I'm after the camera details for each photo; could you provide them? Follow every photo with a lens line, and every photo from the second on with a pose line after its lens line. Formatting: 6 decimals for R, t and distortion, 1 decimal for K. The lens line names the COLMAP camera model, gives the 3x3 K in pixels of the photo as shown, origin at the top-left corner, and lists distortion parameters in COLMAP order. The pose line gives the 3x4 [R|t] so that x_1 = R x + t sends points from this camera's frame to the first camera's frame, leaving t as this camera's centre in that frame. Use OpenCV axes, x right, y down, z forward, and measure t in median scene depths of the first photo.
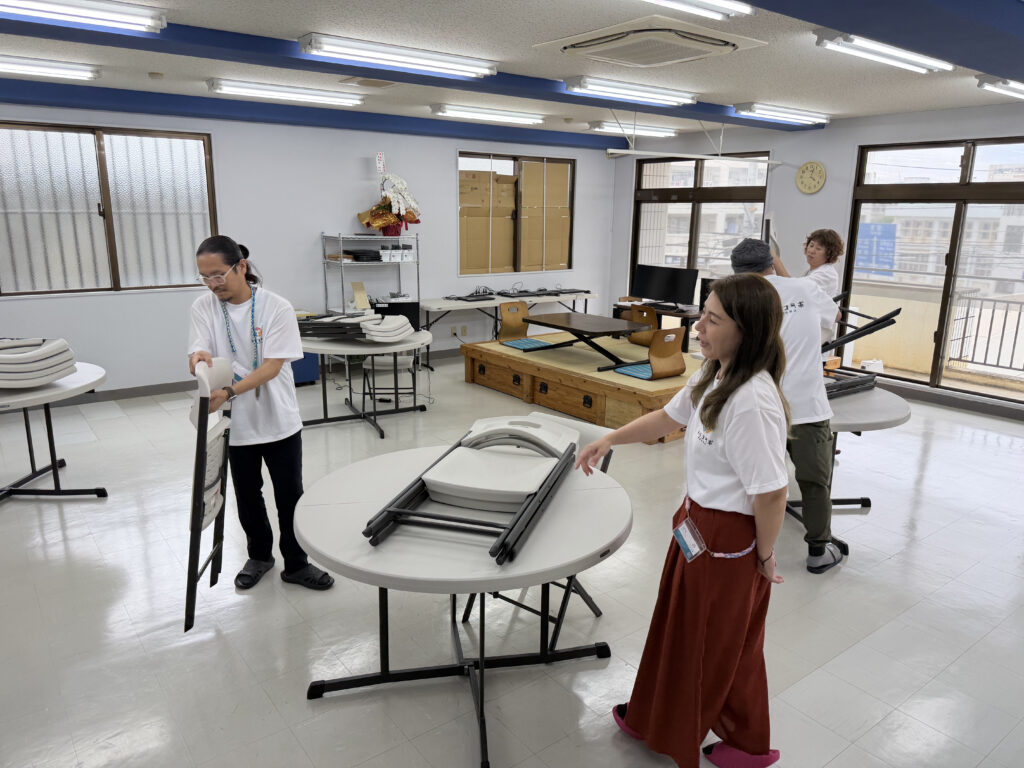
lens RADIAL K [[721.3, 0, 508.0], [0, 721.3, 402.5], [0, 0, 1]] dist [0.048187, -0.068751]
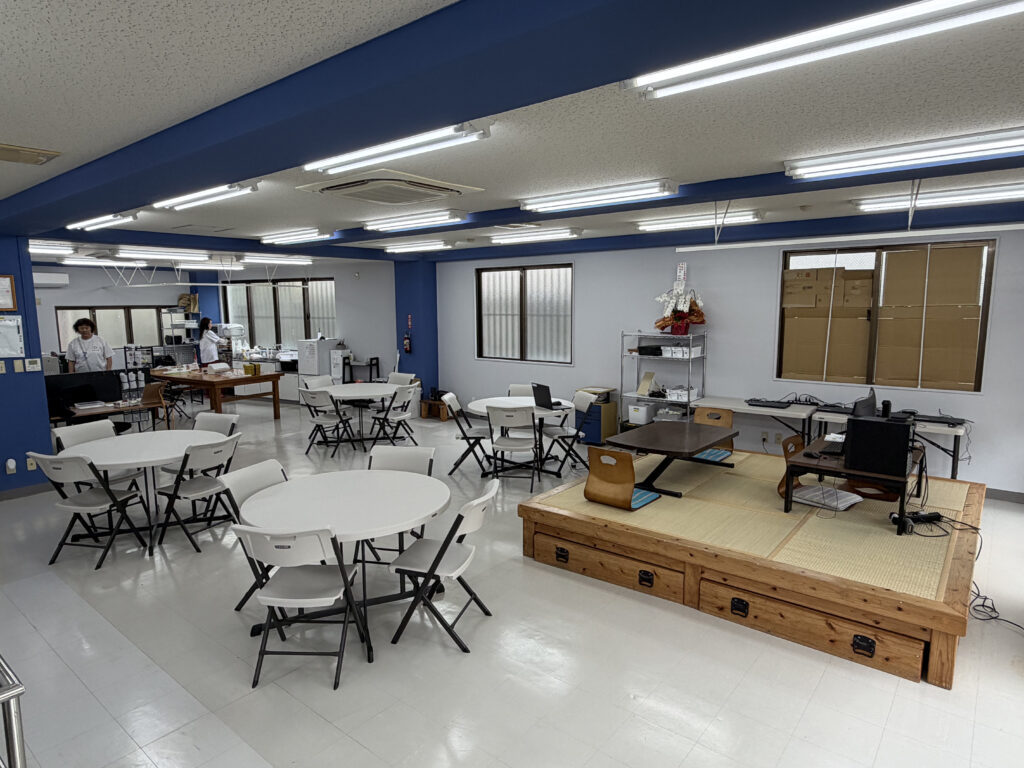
lens RADIAL K [[617.9, 0, 507.2], [0, 617.9, 384.5], [0, 0, 1]] dist [-0.004371, 0.010105]
pose [[0.231913, 0.114285, -0.966000, 0.760854], [-0.239155, 0.969292, 0.057259, -0.159789], [0.942879, 0.217744, 0.252123, 0.575565]]
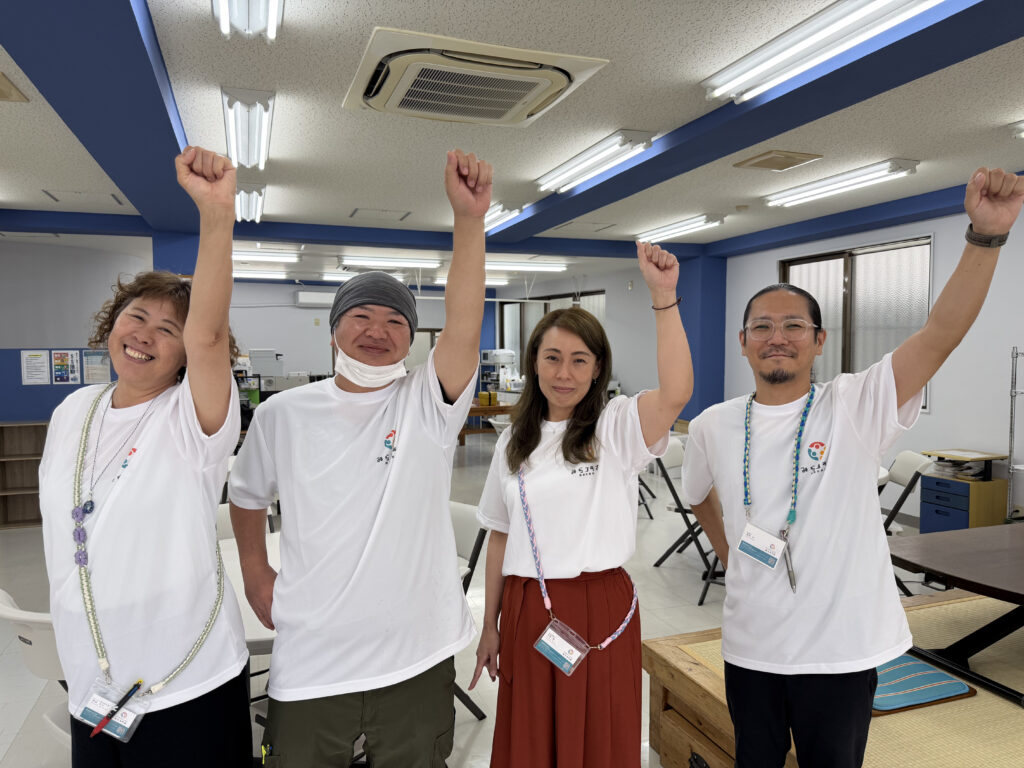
lens RADIAL K [[721.3, 0, 513.8], [0, 721.3, 397.9], [0, 0, 1]] dist [0.048187, -0.068751]
pose [[-0.301151, 0.055064, -0.951985, 0.542033], [-0.244042, 0.960634, 0.132764, -0.166746], [0.921820, 0.272307, -0.275858, 0.785141]]
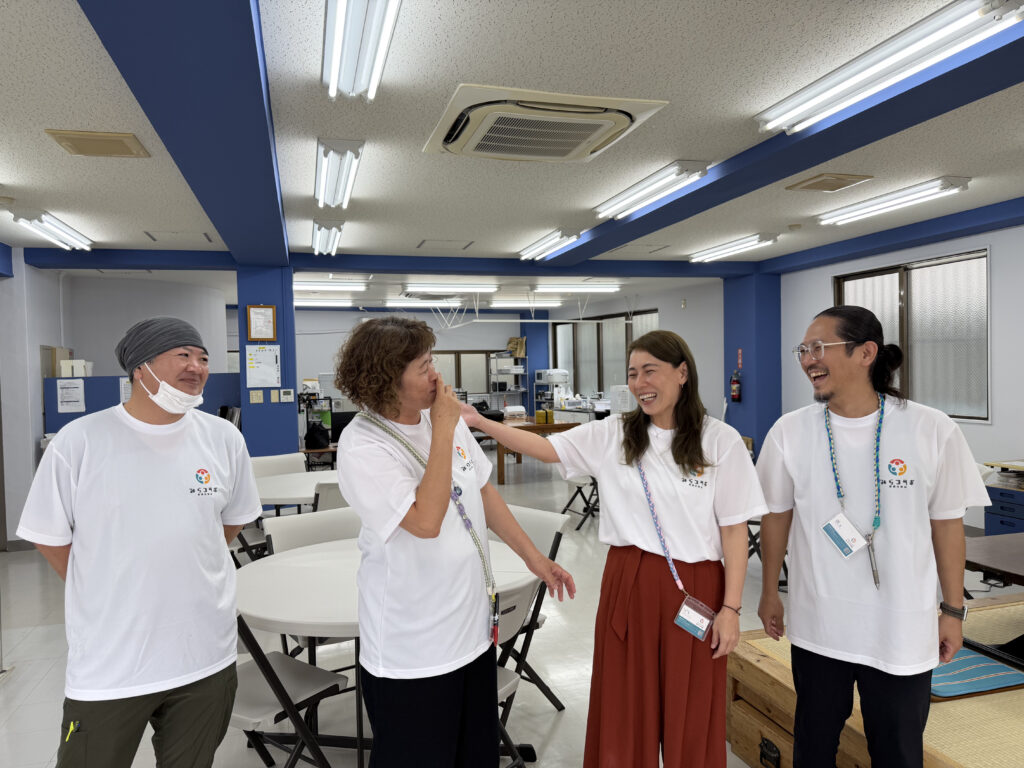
lens RADIAL K [[721.3, 0, 509.7], [0, 721.3, 396.1], [0, 0, 1]] dist [0.048187, -0.068751]
pose [[-0.368402, 0.030680, -0.929160, 0.584554], [-0.221562, 0.967759, 0.119801, -0.164467], [0.902879, 0.250001, -0.349727, 0.783547]]
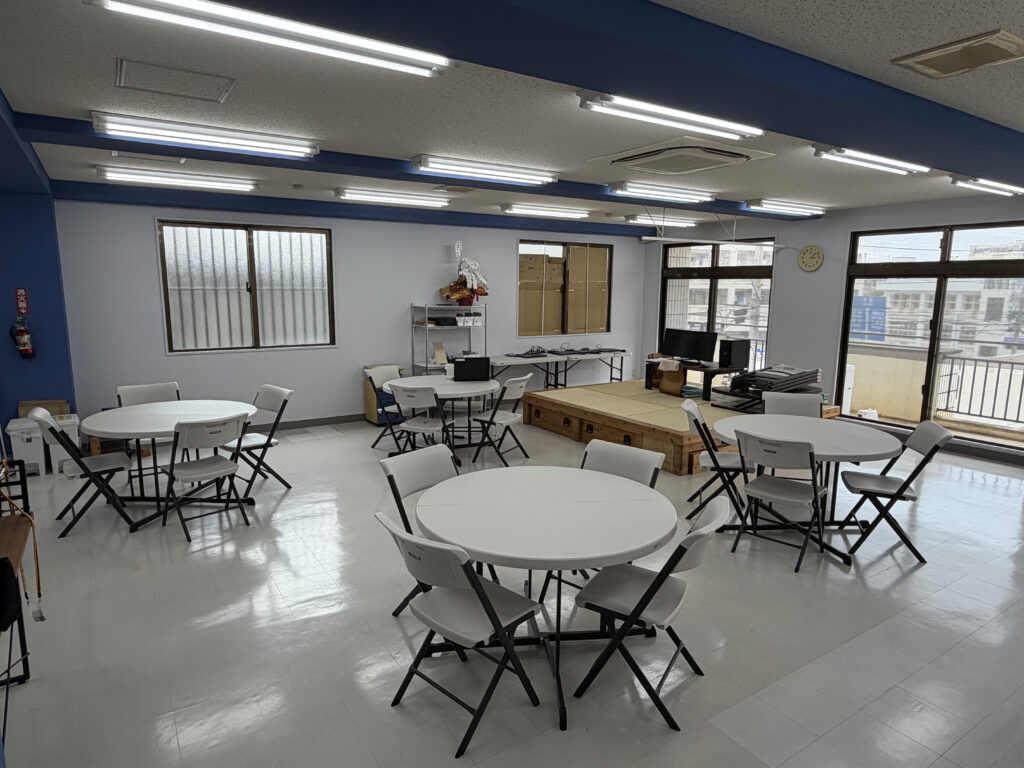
lens RADIAL K [[617.9, 0, 501.6], [0, 617.9, 402.2], [0, 0, 1]] dist [-0.004371, 0.010105]
pose [[0.997378, 0.008476, -0.071865, -0.023163], [-0.013763, 0.997208, -0.073388, 0.013886], [0.071043, 0.074185, 0.994711, -0.047055]]
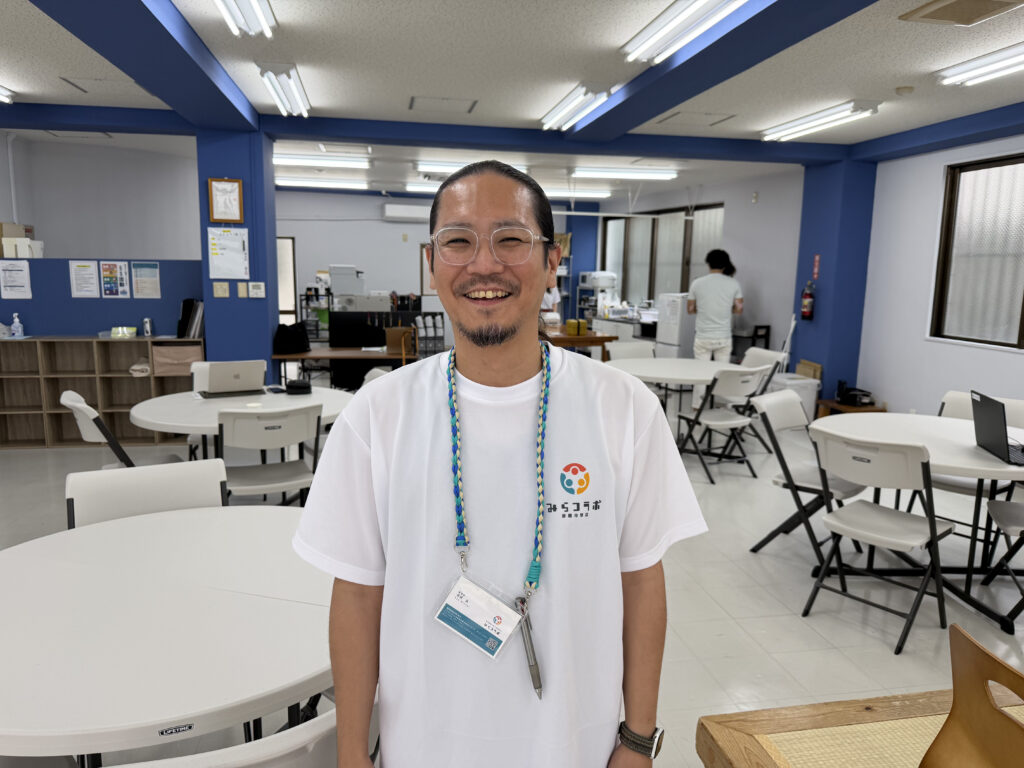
lens RADIAL K [[721.3, 0, 519.0], [0, 721.3, 387.3], [0, 0, 1]] dist [0.048187, -0.068751]
pose [[-0.445652, 0.126344, -0.886246, 0.398899], [-0.251878, 0.932300, 0.259567, -0.167656], [0.859041, 0.338902, -0.383658, 0.779605]]
